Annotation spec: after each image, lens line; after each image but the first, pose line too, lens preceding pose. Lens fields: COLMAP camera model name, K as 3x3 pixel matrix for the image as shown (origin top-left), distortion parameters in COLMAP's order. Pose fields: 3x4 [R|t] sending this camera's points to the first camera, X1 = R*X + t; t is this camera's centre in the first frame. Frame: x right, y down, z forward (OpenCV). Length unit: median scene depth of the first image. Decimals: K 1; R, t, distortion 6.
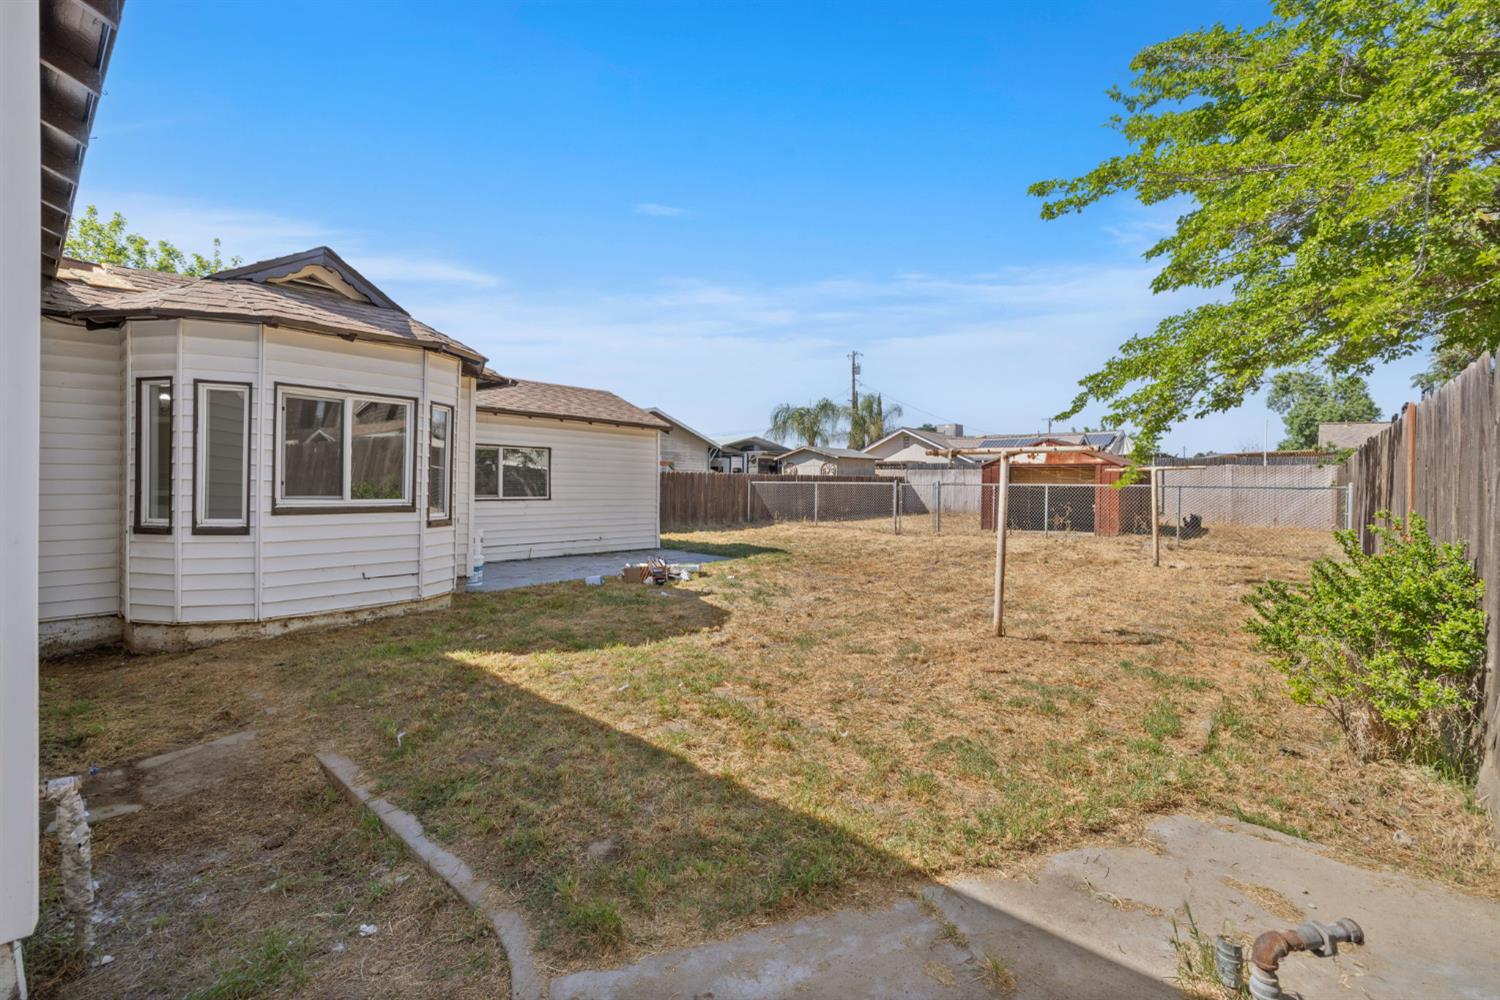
lens RADIAL K [[646.5, 0, 758.1], [0, 646.5, 480.9], [0, 0, 1]] dist [-0.001856, 0.000480]
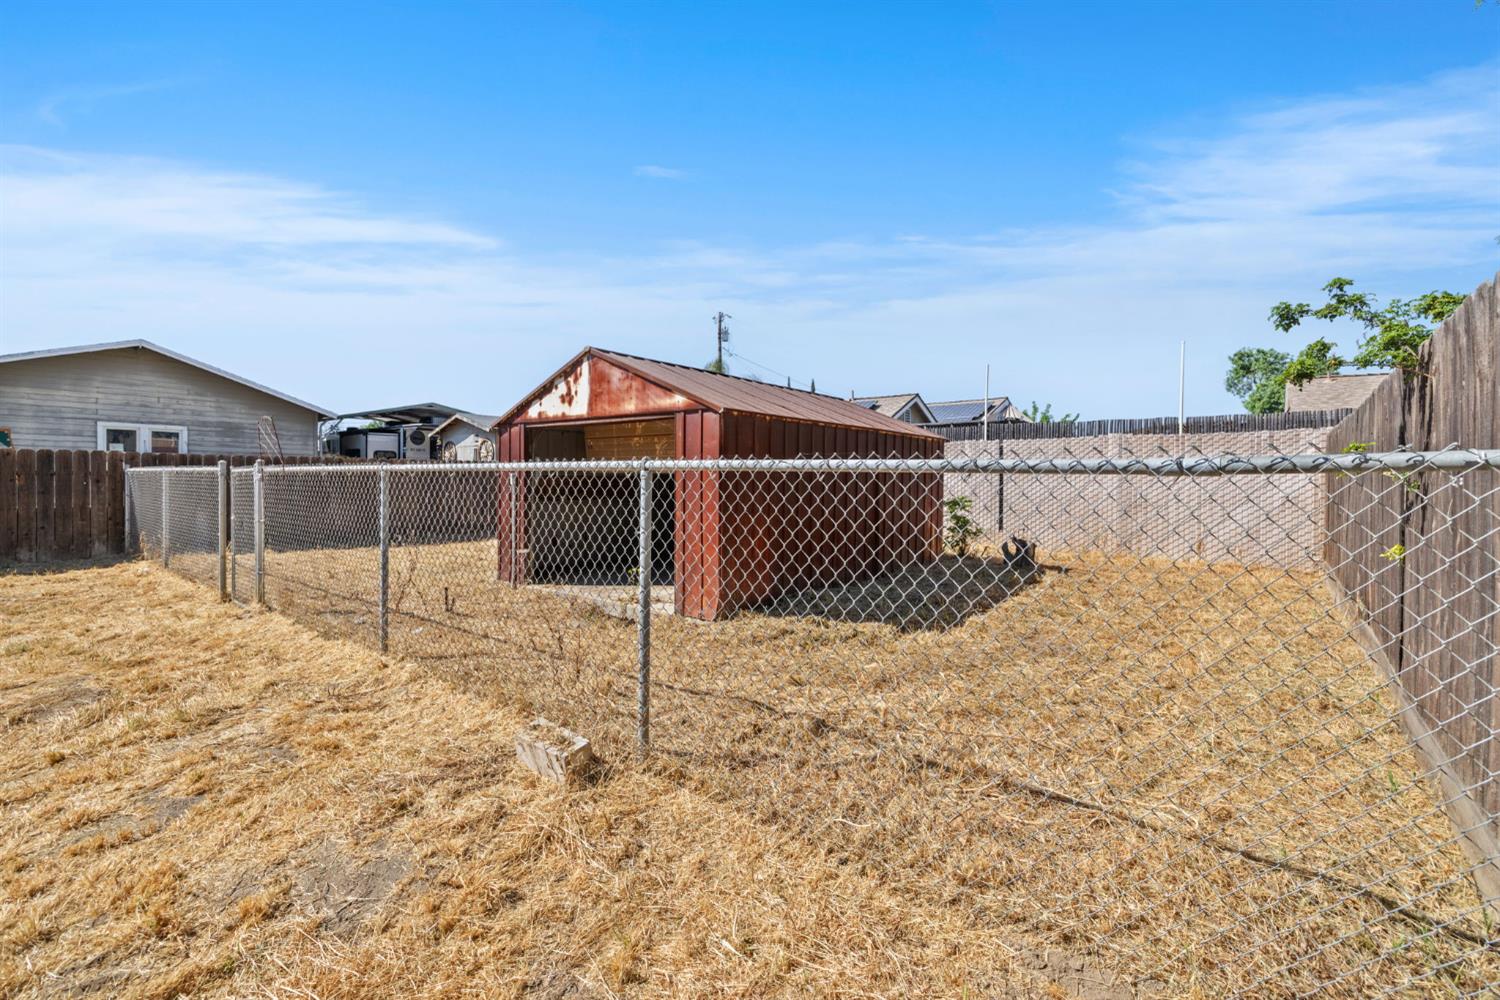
lens RADIAL K [[646.5, 0, 758.1], [0, 646.5, 480.9], [0, 0, 1]] dist [-0.001856, 0.000480]
pose [[0.999446, -0.002128, 0.033223, 0.421552], [0.001901, 0.999975, 0.006873, 0.007277], [-0.033237, -0.006806, 0.999424, 0.490662]]
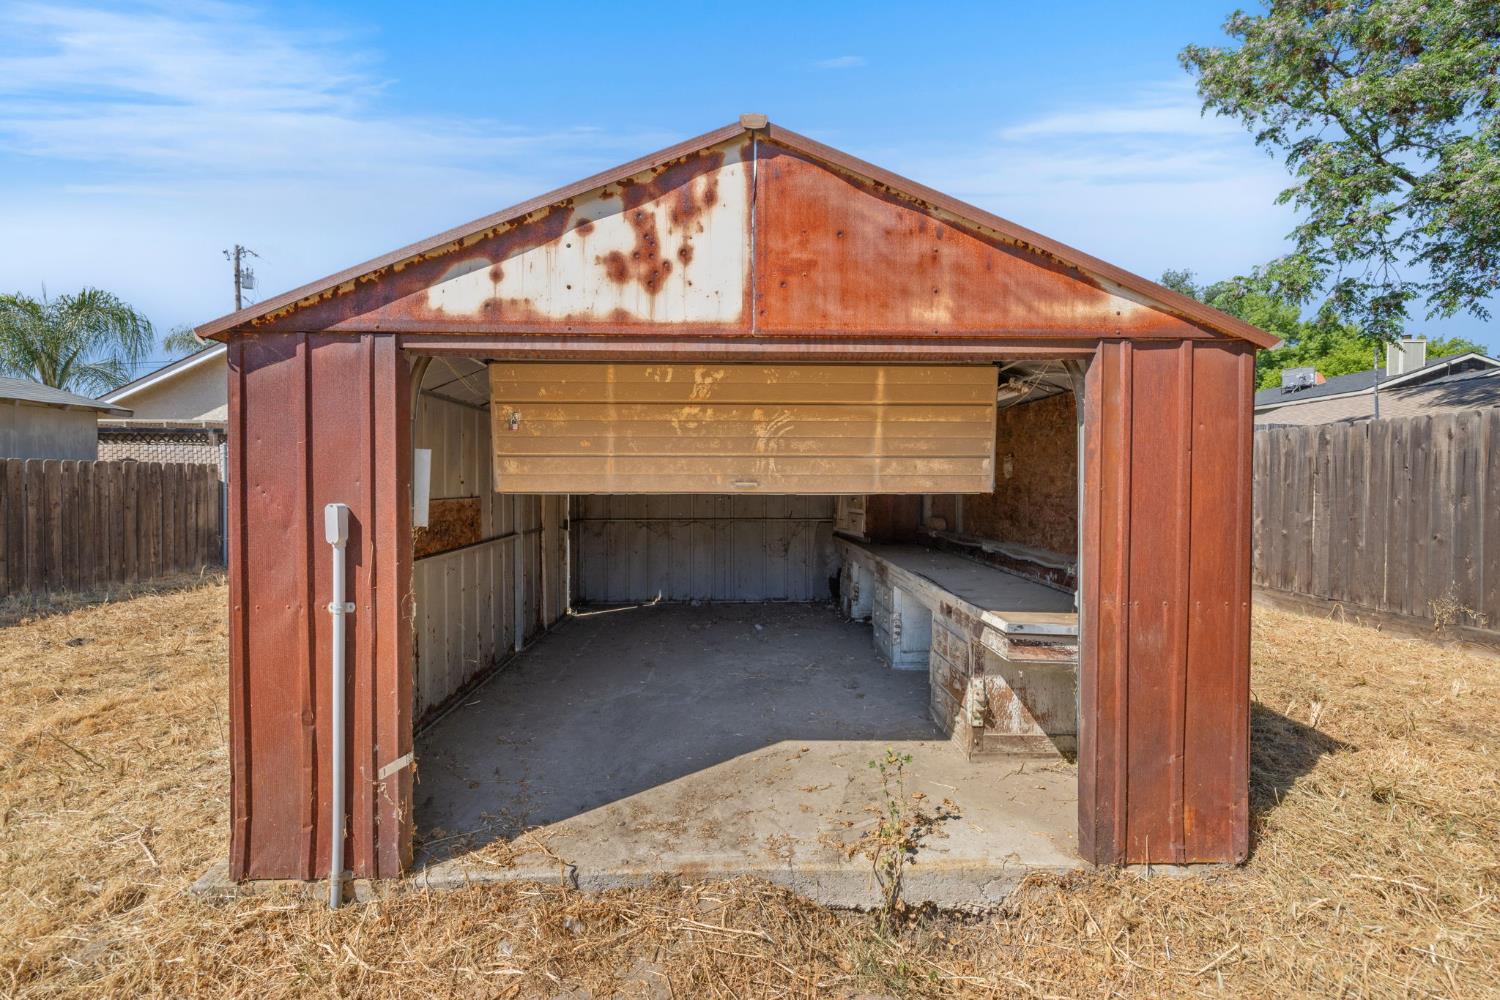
lens RADIAL K [[646.5, 0, 758.1], [0, 646.5, 480.9], [0, 0, 1]] dist [-0.001856, 0.000480]
pose [[0.755371, -0.010112, 0.655219, 0.289163], [0.005013, 0.999941, 0.009653, 0.001406], [-0.655278, -0.004007, 0.755377, 0.716912]]
